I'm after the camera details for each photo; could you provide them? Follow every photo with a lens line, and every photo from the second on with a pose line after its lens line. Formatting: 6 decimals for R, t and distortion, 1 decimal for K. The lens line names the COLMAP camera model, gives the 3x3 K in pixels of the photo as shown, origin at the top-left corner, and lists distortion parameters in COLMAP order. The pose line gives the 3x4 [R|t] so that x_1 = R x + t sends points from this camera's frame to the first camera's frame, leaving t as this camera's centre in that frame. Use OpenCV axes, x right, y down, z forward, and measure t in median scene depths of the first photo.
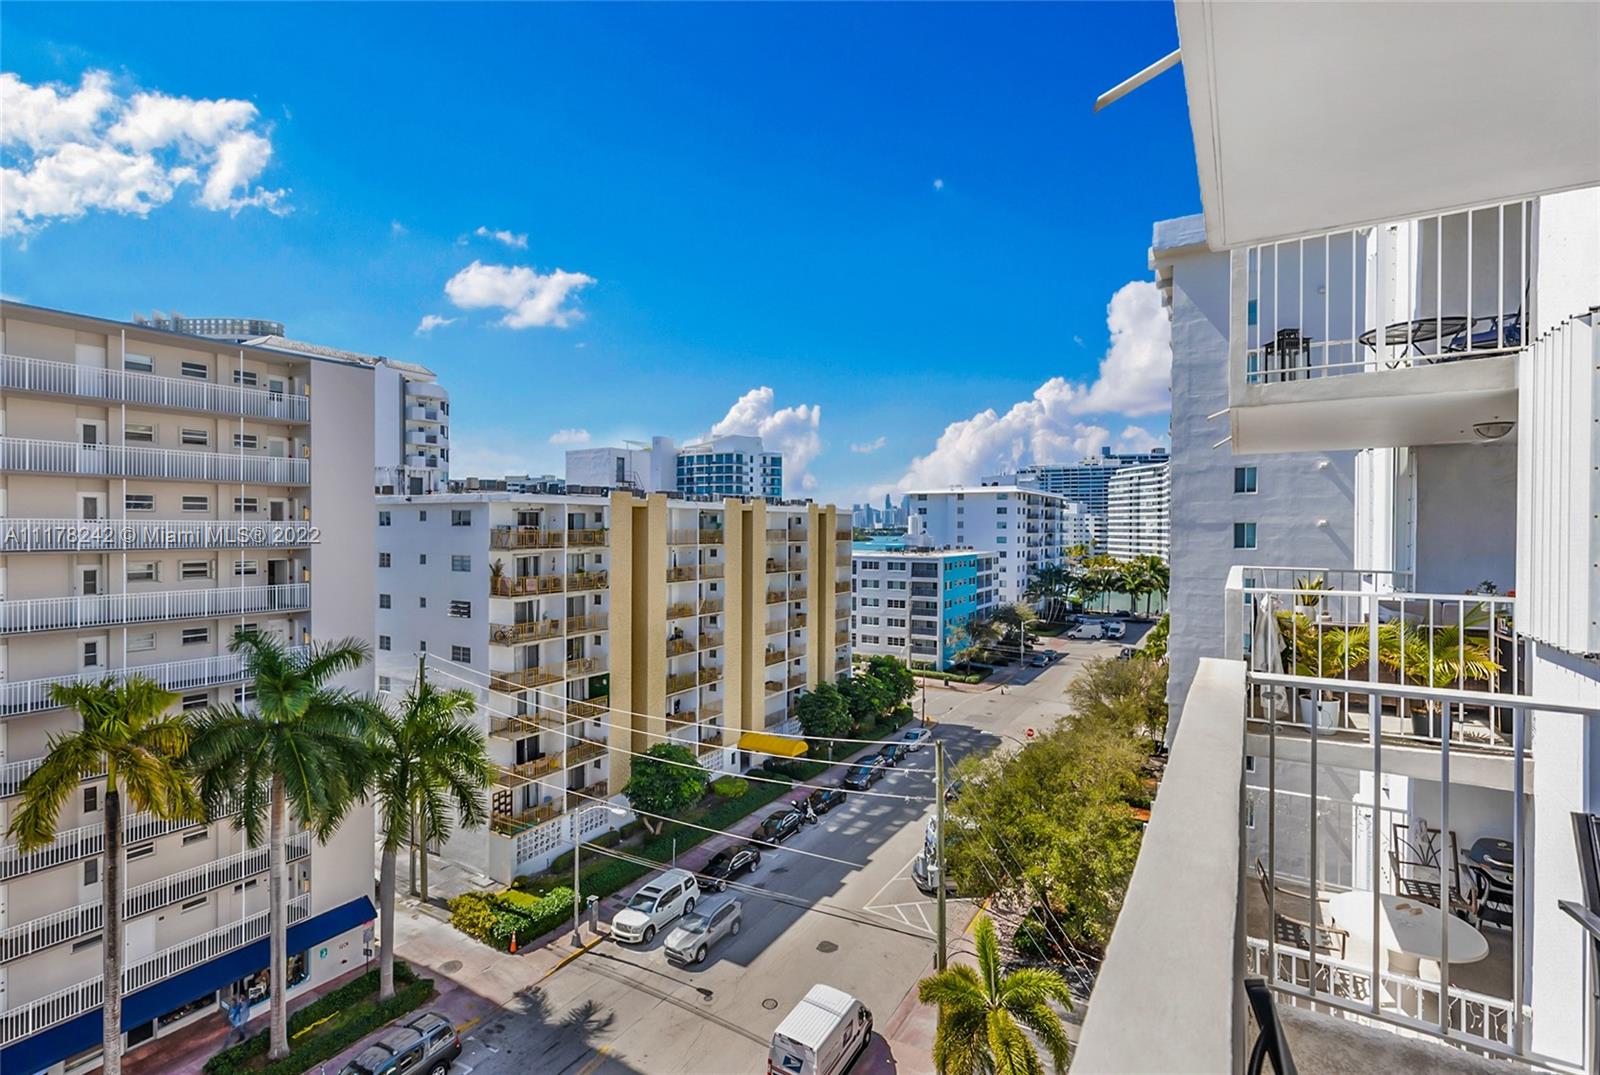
lens RADIAL K [[735.3, 0, 784.4], [0, 735.3, 534.1], [0, 0, 1]] dist [0.000099, 0.000634]
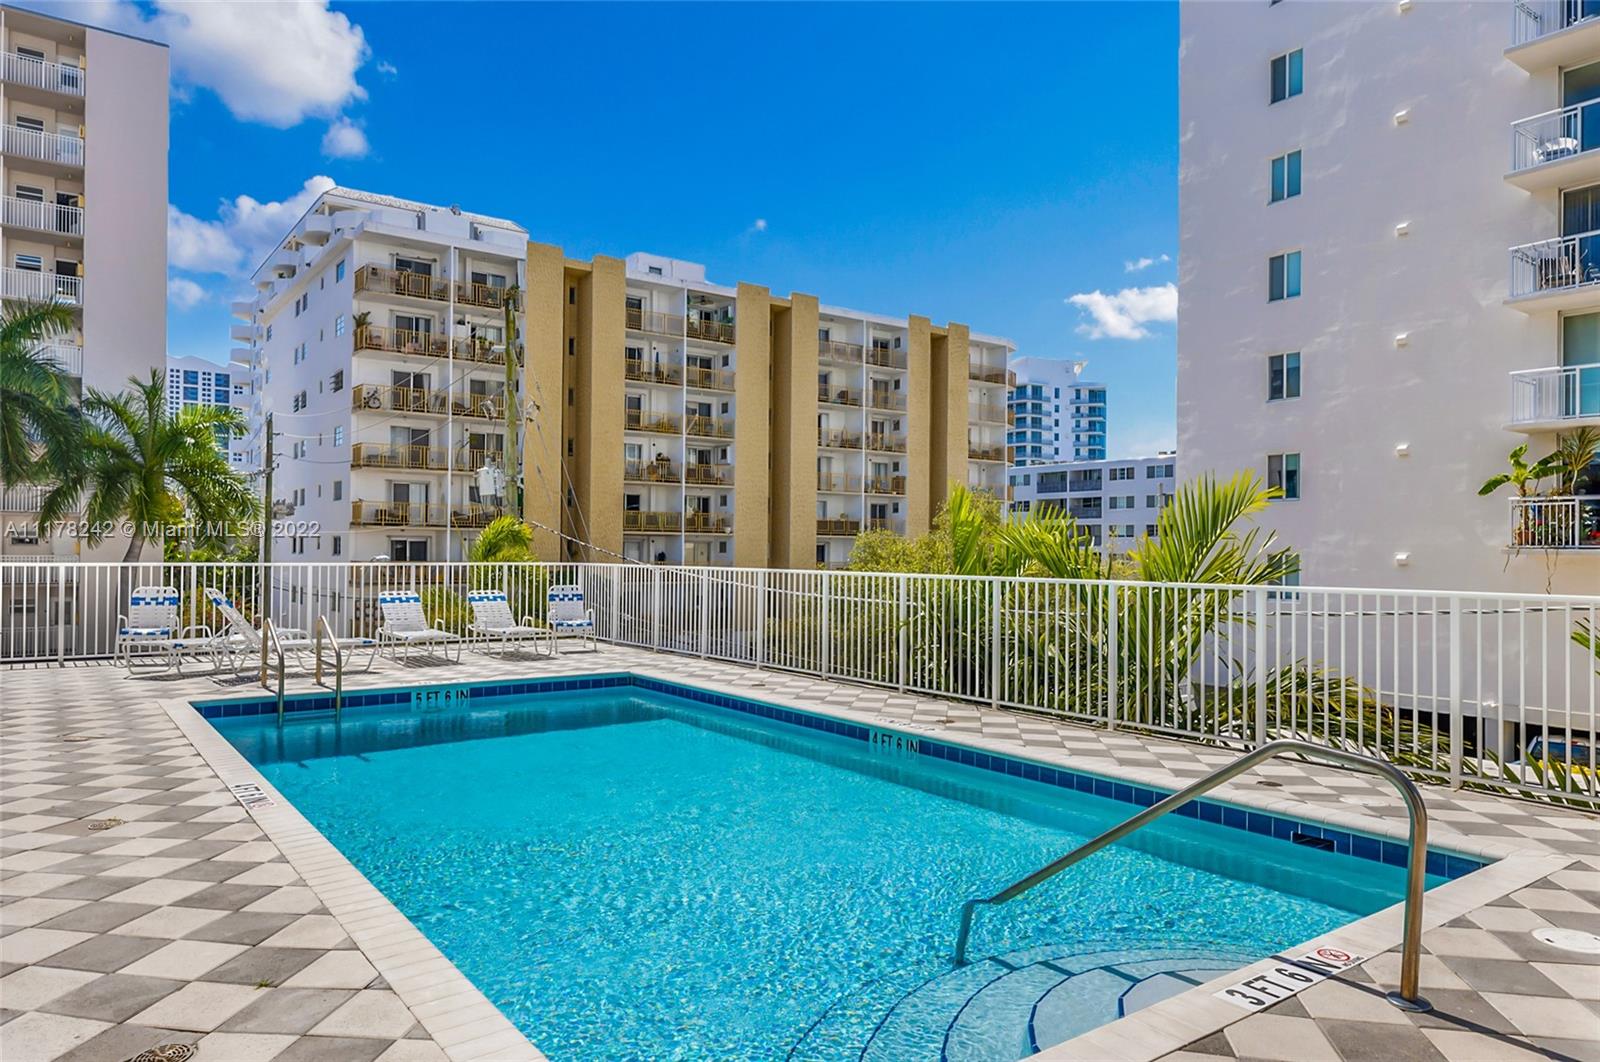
lens RADIAL K [[1038.1, 0, 770.3], [0, 1038.1, 537.5], [0, 0, 1]] dist [0.004768, 0.001037]
pose [[0.921701, 0.002522, -0.387892, 0.652784], [-0.011402, 0.999723, -0.020593, 0.421989], [0.387733, 0.023403, 0.921475, 0.150896]]
